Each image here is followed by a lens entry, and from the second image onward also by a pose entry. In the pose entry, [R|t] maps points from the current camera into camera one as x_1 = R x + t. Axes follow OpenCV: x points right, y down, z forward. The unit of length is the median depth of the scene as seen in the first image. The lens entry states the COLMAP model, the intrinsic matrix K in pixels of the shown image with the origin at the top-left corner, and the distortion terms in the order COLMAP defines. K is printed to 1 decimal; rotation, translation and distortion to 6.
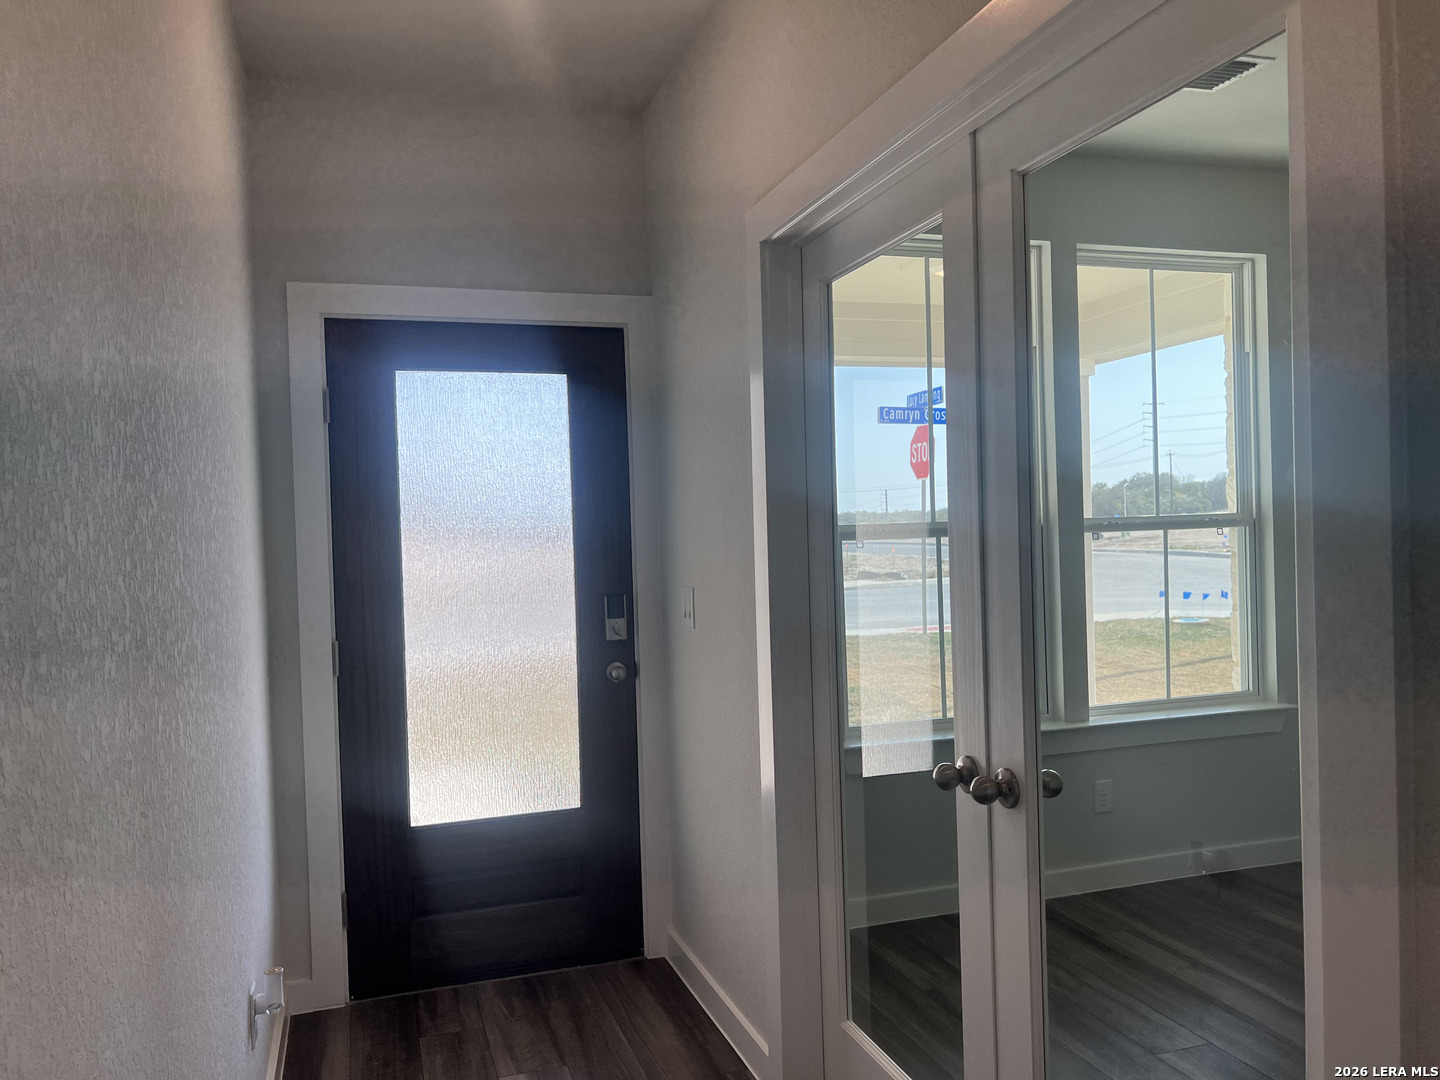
lens RADIAL K [[1068.8, 0, 716.3], [0, 1068.8, 556.8], [0, 0, 1]] dist [-0.005768, -0.002782]
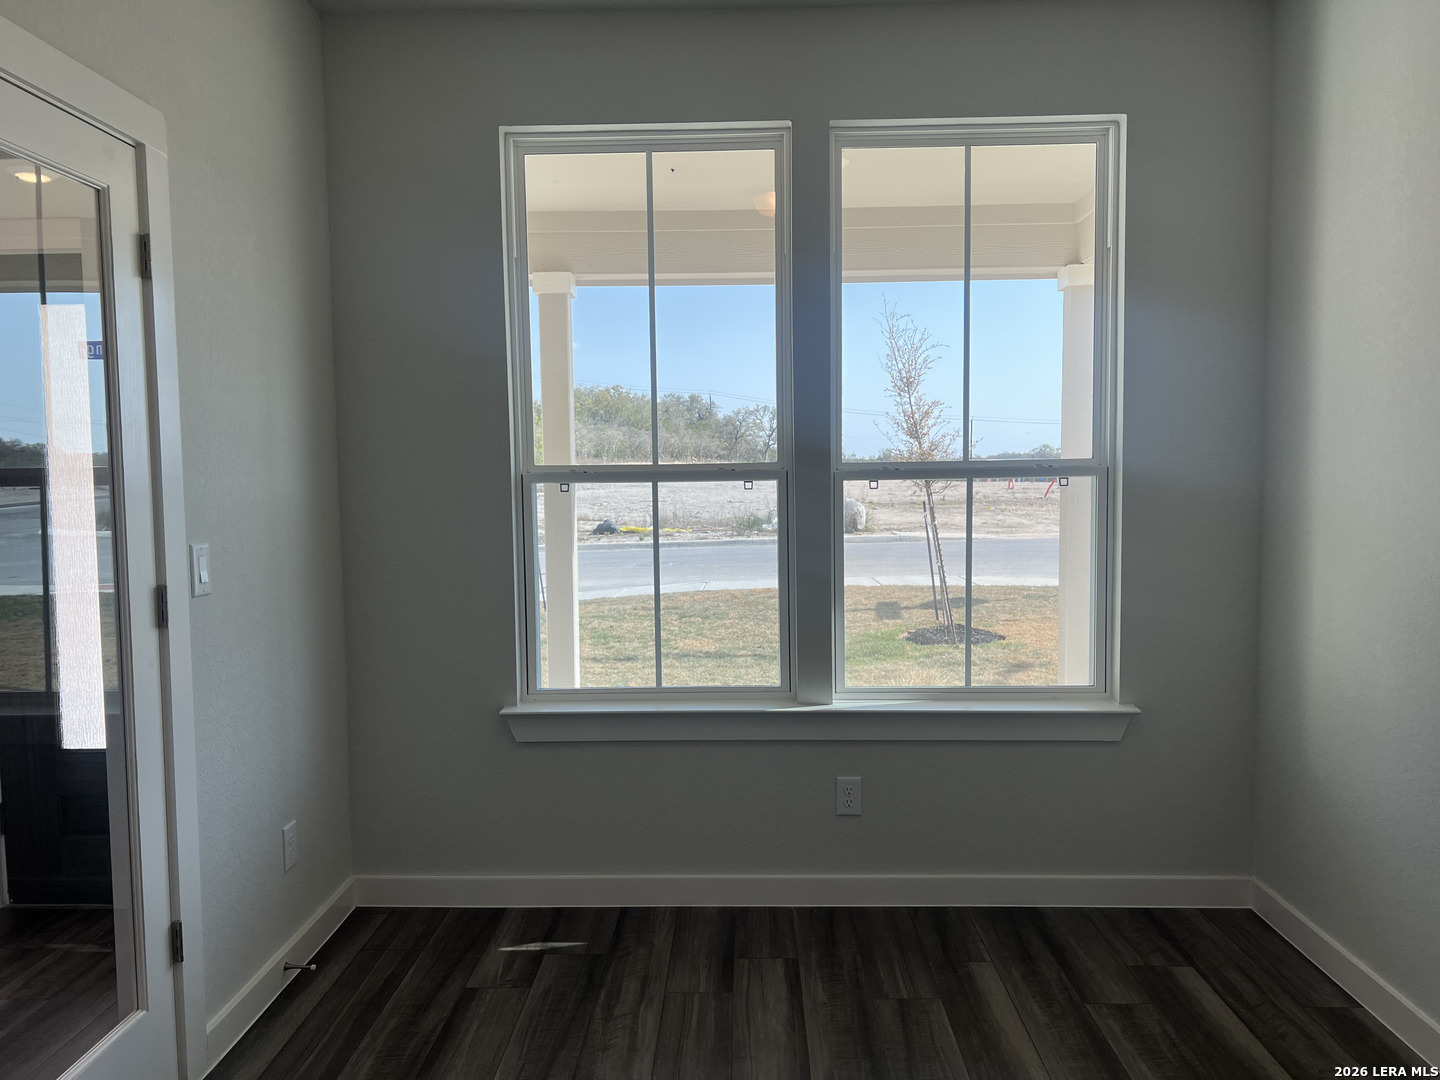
lens RADIAL K [[1083.0, 0, 702.8], [0, 1083.0, 547.2], [0, 0, 1]] dist [0.095857, -0.172002]
pose [[0.946092, 0.040892, -0.321307, 0.496522], [-0.023127, 0.997995, 0.058913, -0.017030], [0.323072, -0.048306, 0.945141, 0.157146]]
